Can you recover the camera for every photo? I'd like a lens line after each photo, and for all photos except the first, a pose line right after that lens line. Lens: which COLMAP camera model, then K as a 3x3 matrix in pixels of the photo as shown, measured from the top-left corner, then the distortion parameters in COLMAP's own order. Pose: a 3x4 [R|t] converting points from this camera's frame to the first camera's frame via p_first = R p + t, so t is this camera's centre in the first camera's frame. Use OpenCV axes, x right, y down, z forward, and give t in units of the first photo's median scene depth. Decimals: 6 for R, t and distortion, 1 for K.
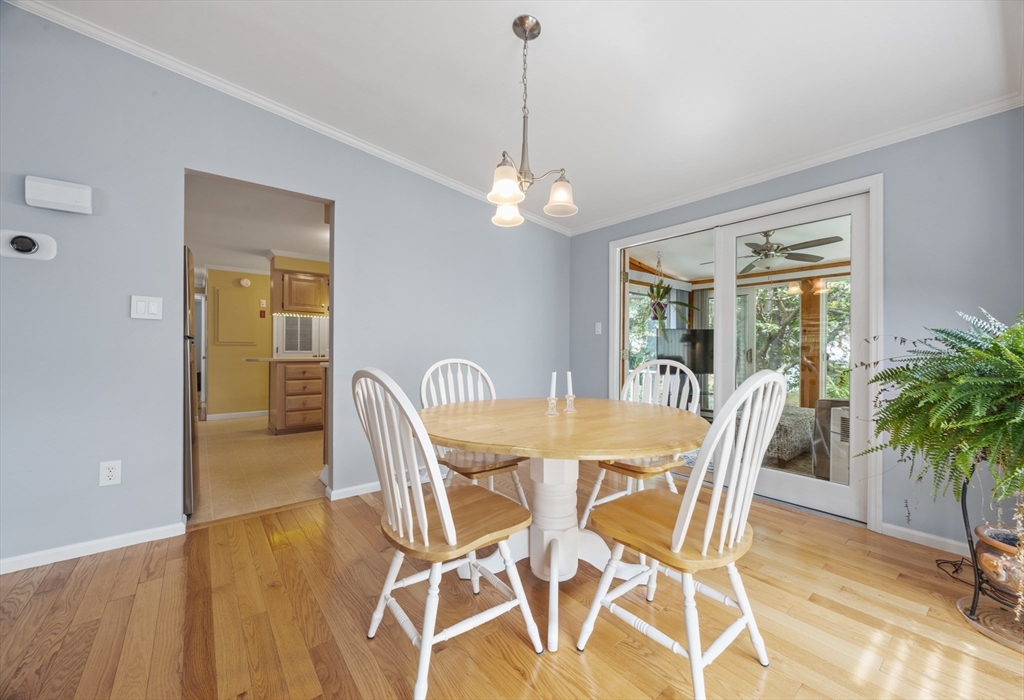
lens RADIAL K [[400.1, 0, 524.8], [0, 400.1, 351.3], [0, 0, 1]] dist [0.001876, -0.000456]
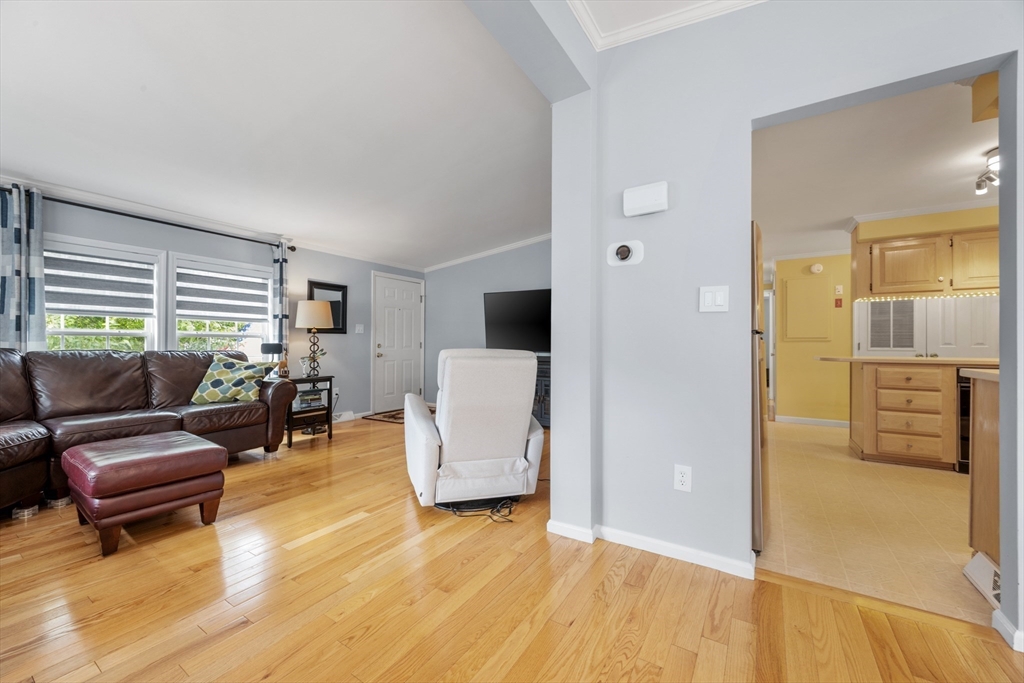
lens RADIAL K [[397.6, 0, 512.0], [0, 397.6, 341.5], [0, 0, 1]] dist [0.000265, -0.000119]
pose [[0.312115, -0.010572, -0.949986, -0.112579], [-0.003988, 0.999915, -0.012438, -0.001317], [0.950036, 0.007671, 0.312046, 0.136337]]
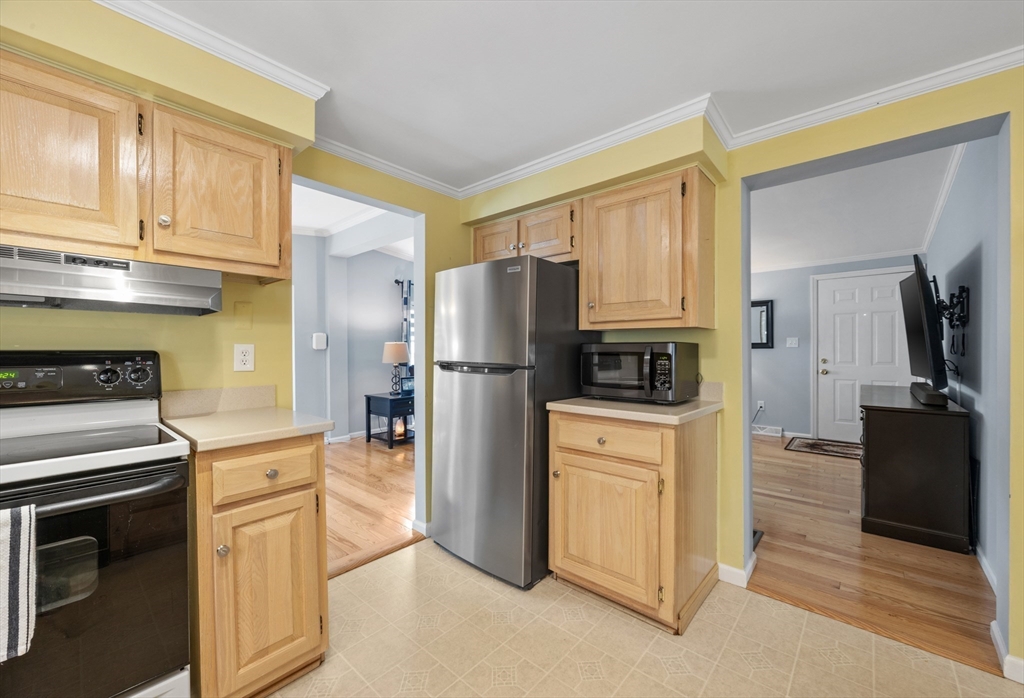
lens RADIAL K [[400.1, 0, 524.8], [0, 400.1, 350.3], [0, 0, 1]] dist [0.001876, -0.000456]
pose [[-0.982588, -0.000644, -0.185798, -0.427995], [-0.002338, 0.999958, 0.008898, -0.037309], [0.185785, 0.009177, -0.982548, 1.020897]]
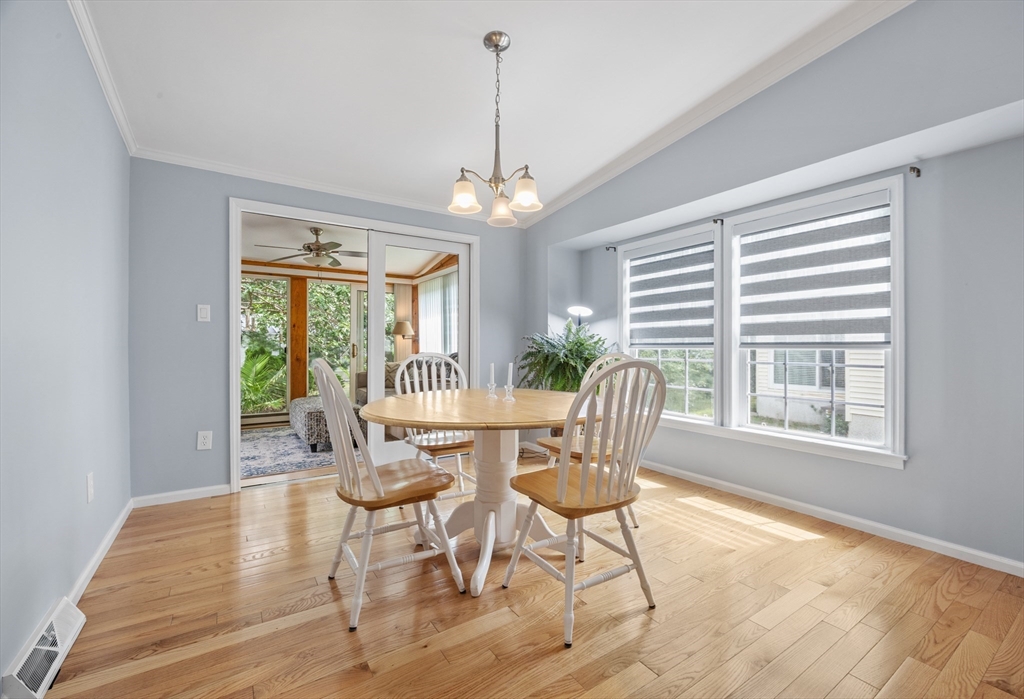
lens RADIAL K [[440.9, 0, 528.4], [0, 440.9, 347.1], [0, 0, 1]] dist [-0.016181, -0.000328]
pose [[0.080041, -0.008331, 0.996757, -0.418225], [0.005818, 0.999952, 0.007891, -0.000626], [-0.996775, 0.005167, 0.080085, 0.295995]]
